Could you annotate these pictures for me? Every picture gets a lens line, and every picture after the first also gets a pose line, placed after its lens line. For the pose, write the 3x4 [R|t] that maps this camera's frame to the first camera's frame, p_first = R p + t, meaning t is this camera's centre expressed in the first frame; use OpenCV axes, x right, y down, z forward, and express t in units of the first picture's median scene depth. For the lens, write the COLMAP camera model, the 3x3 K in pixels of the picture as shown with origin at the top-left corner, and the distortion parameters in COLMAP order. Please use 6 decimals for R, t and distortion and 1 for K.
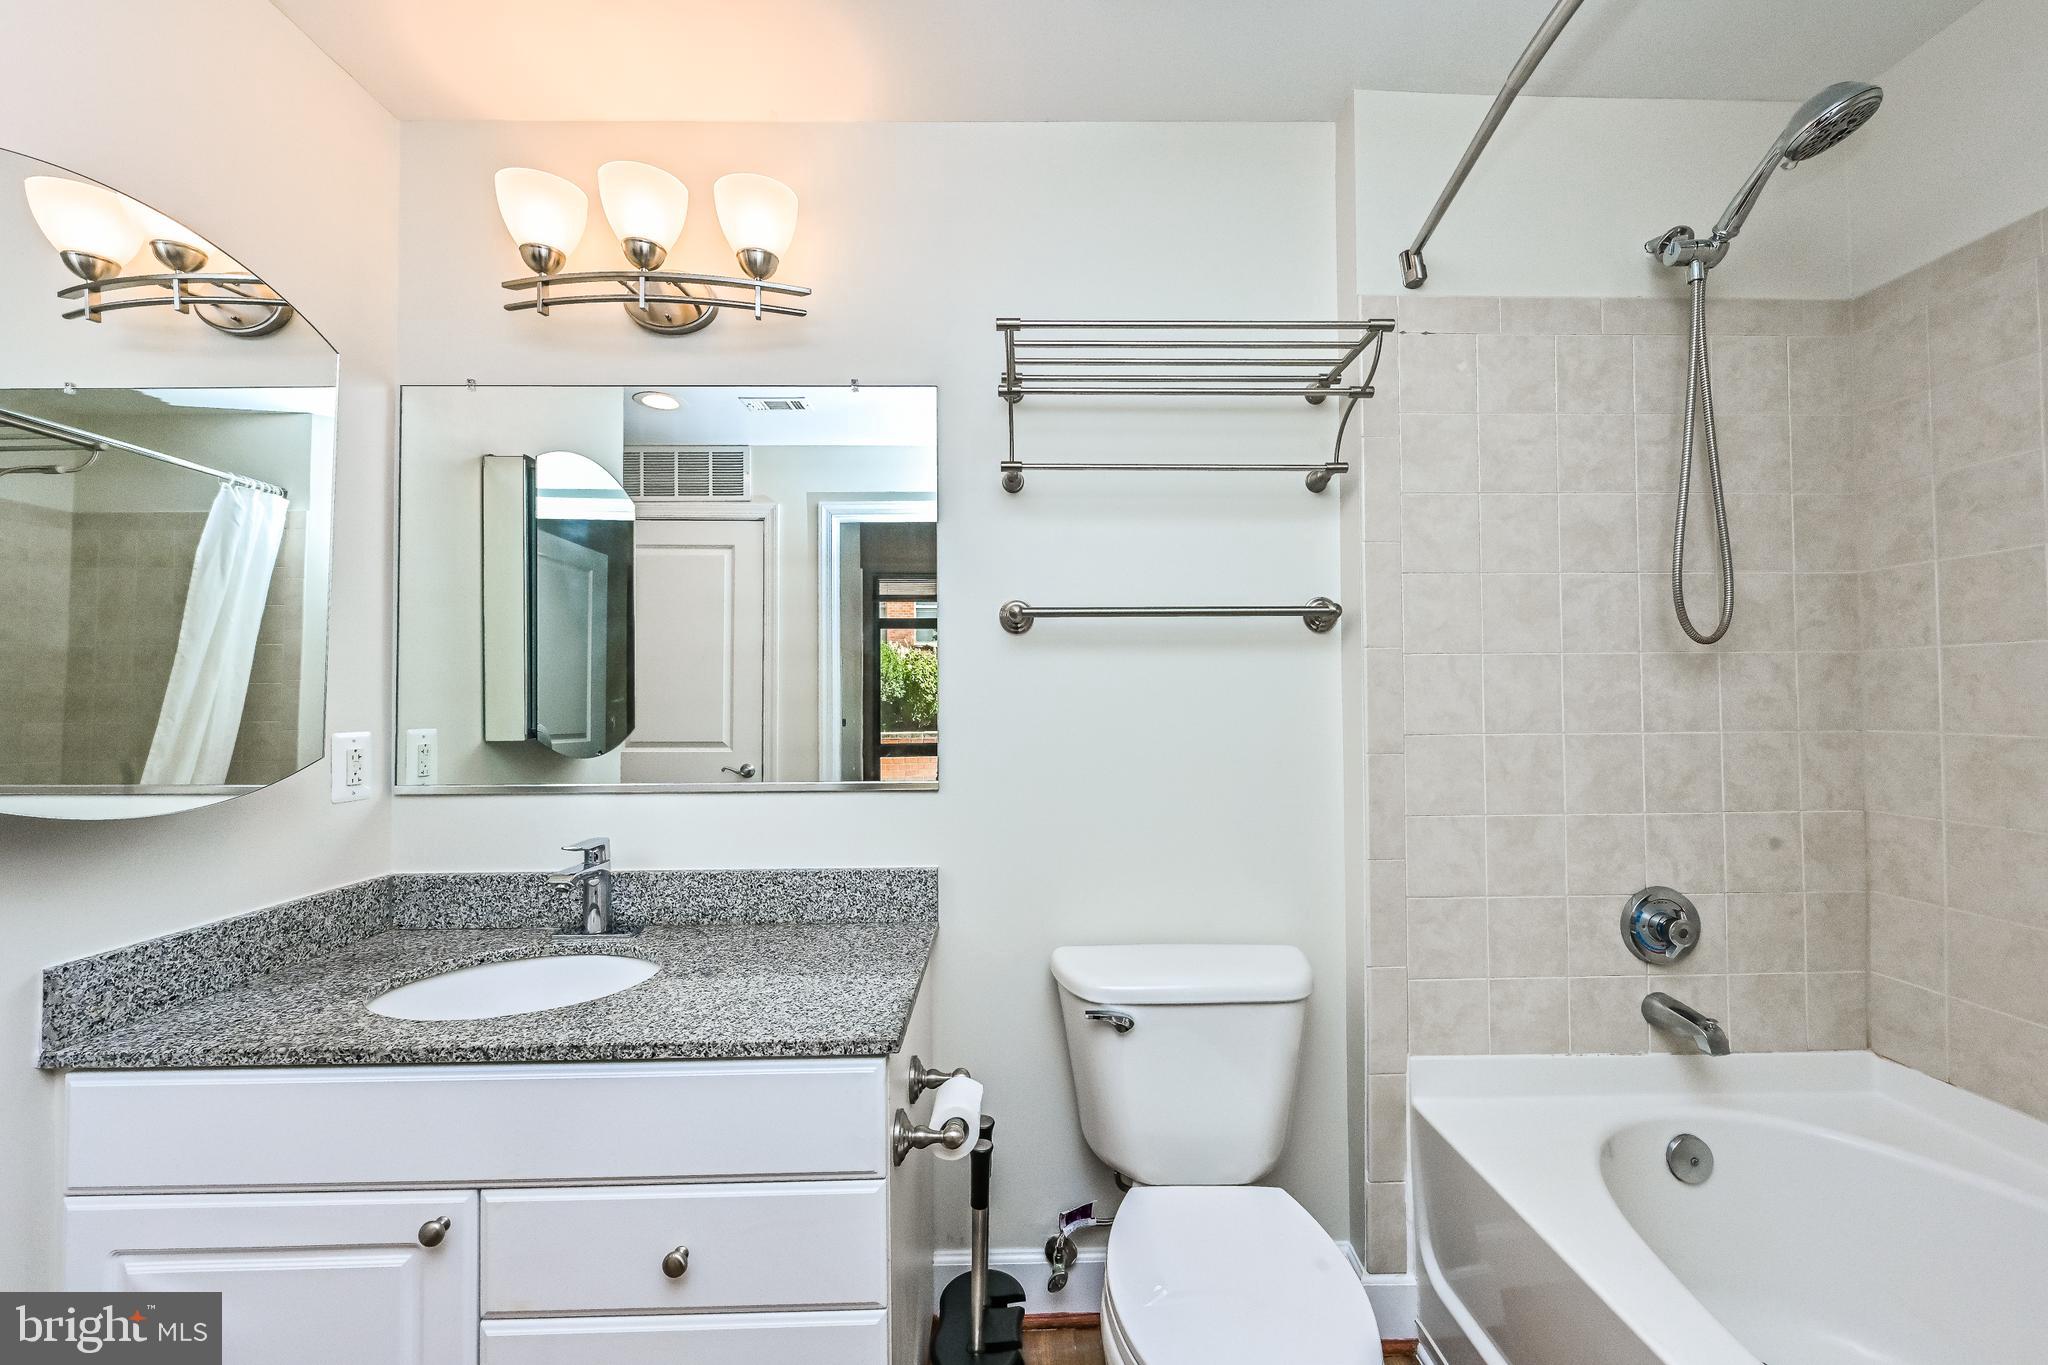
lens RADIAL K [[798.5, 0, 1024.1], [0, 798.5, 681.1], [0, 0, 1]] dist [0.000933, -0.000506]
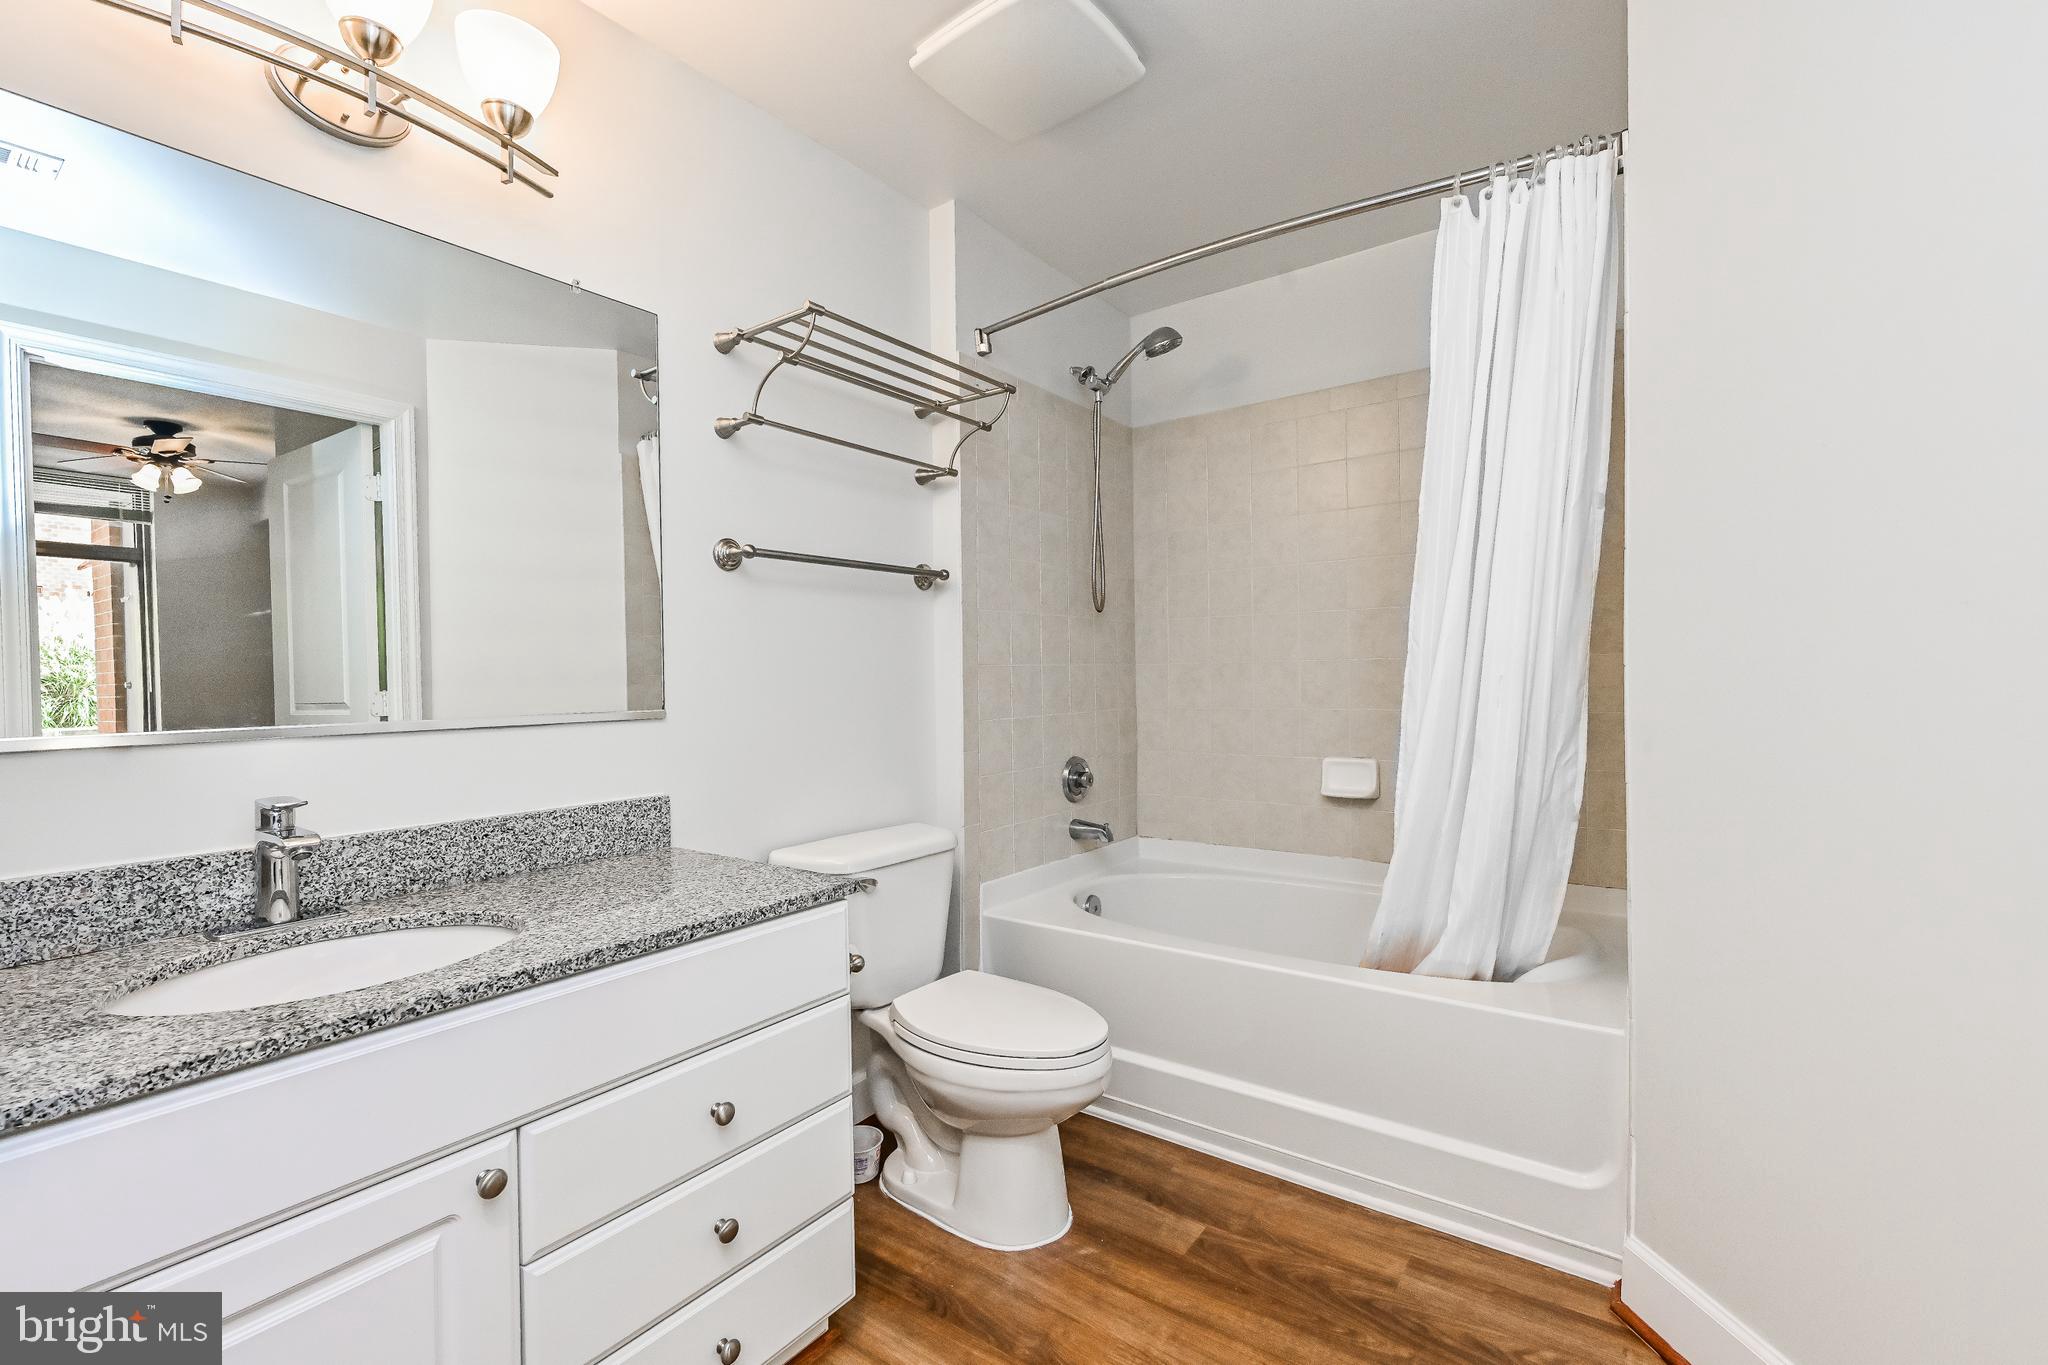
lens RADIAL K [[887.8, 0, 1024.0], [0, 887.8, 681.0], [0, 0, 1]] dist [-0.001501, -0.000704]
pose [[0.606539, -0.008534, 0.795008, -0.769879], [-0.008454, 0.999817, 0.017183, 0.070222], [-0.795009, -0.017143, 0.606355, -0.044283]]
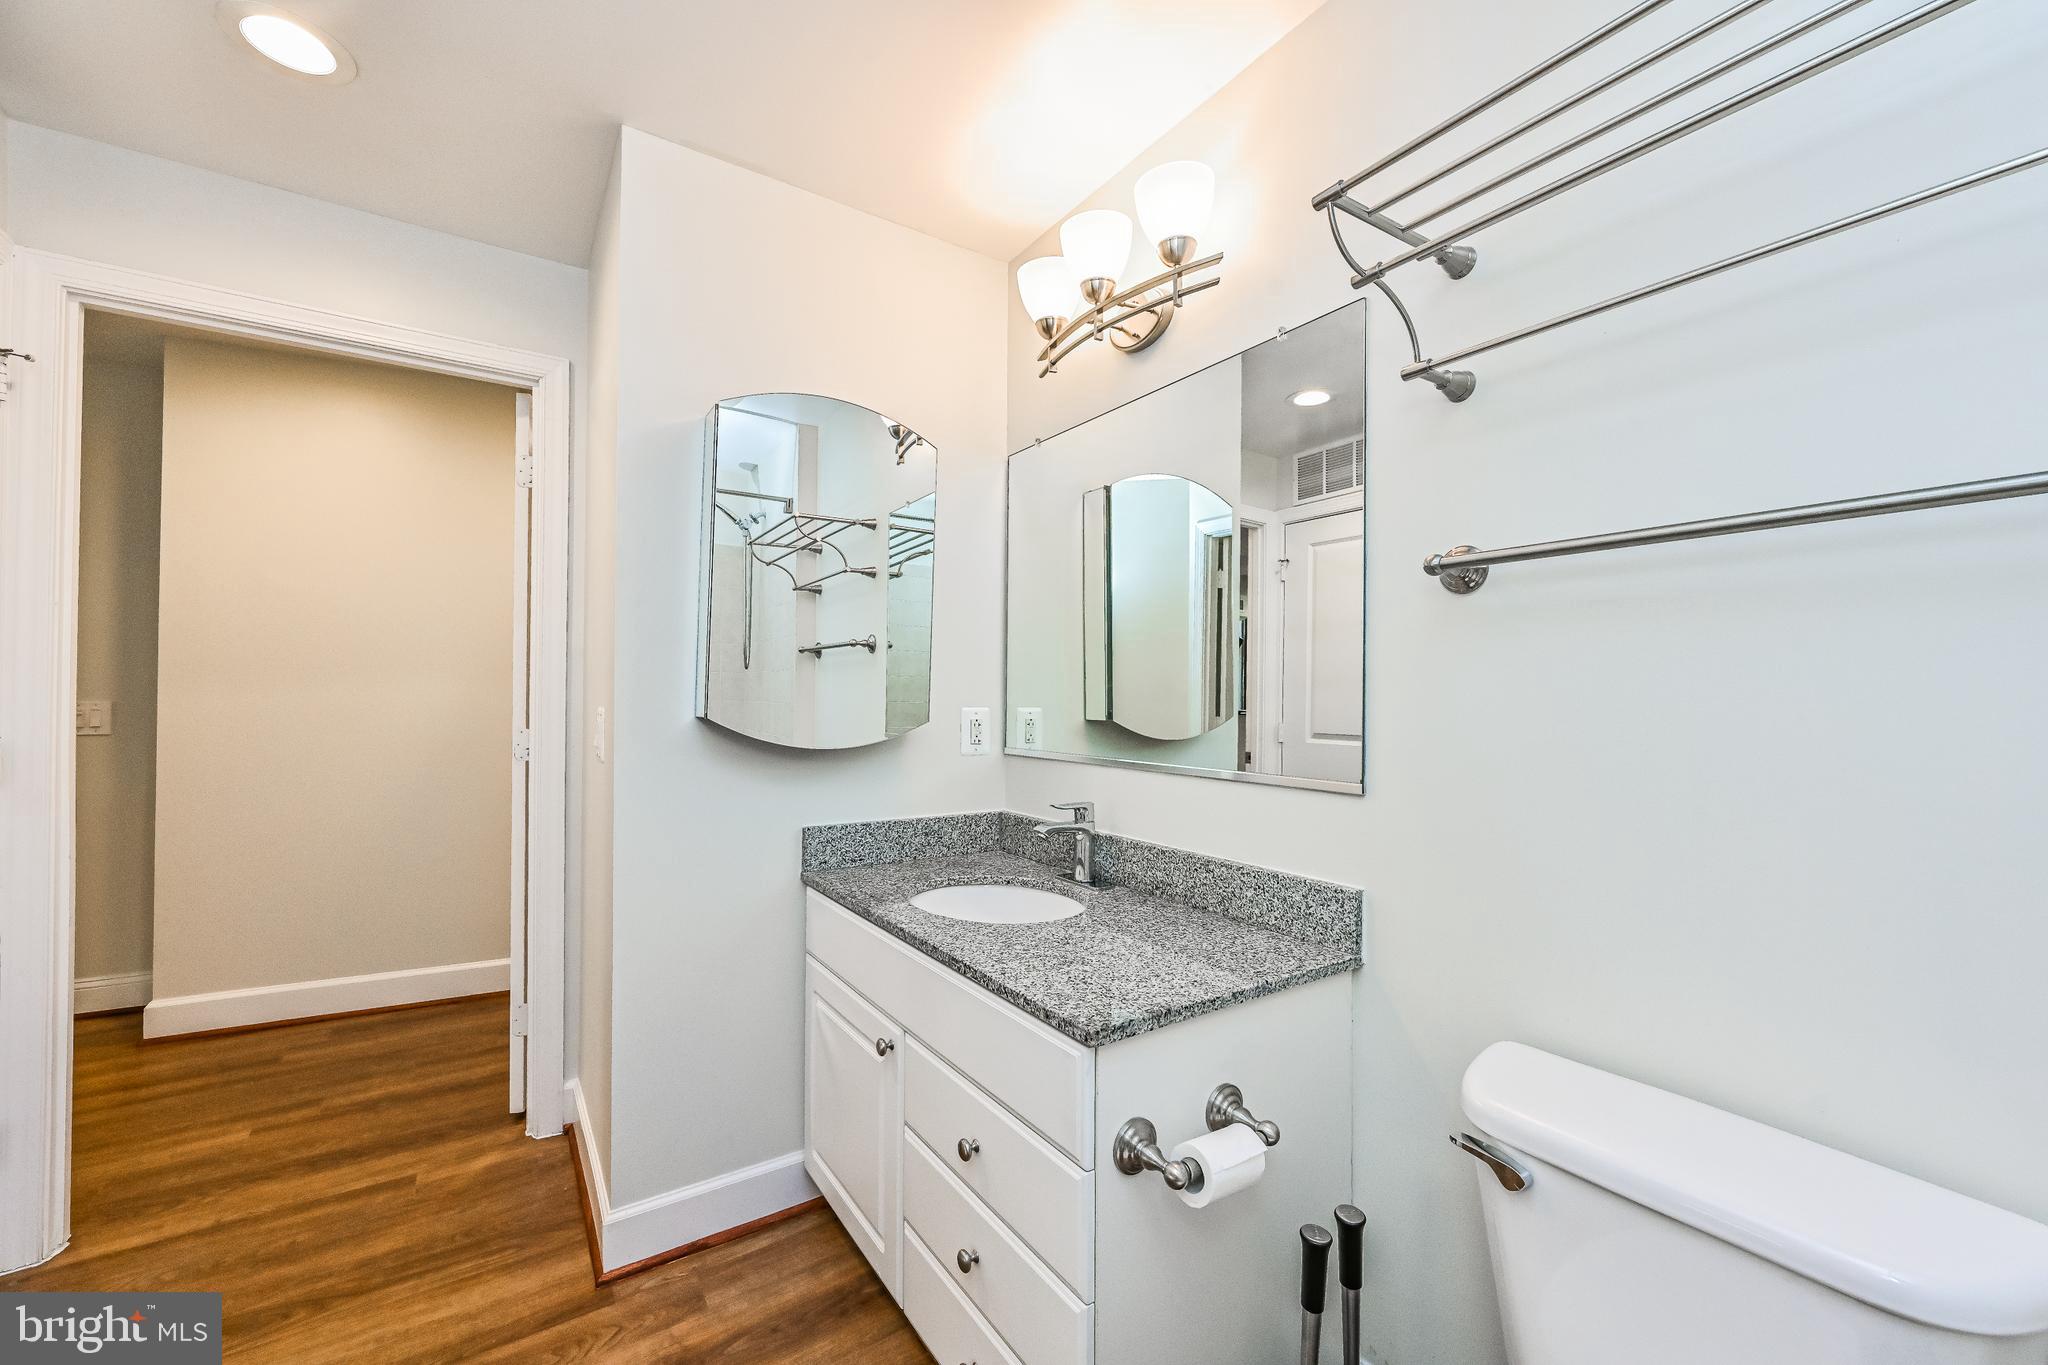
lens RADIAL K [[798.5, 0, 1023.8], [0, 798.5, 690.9], [0, 0, 1]] dist [0.000933, -0.000506]
pose [[0.546448, 0.004018, -0.837483, 0.408862], [0.008982, 0.999903, 0.010657, 0.019162], [0.837445, -0.013346, 0.546359, 0.283063]]
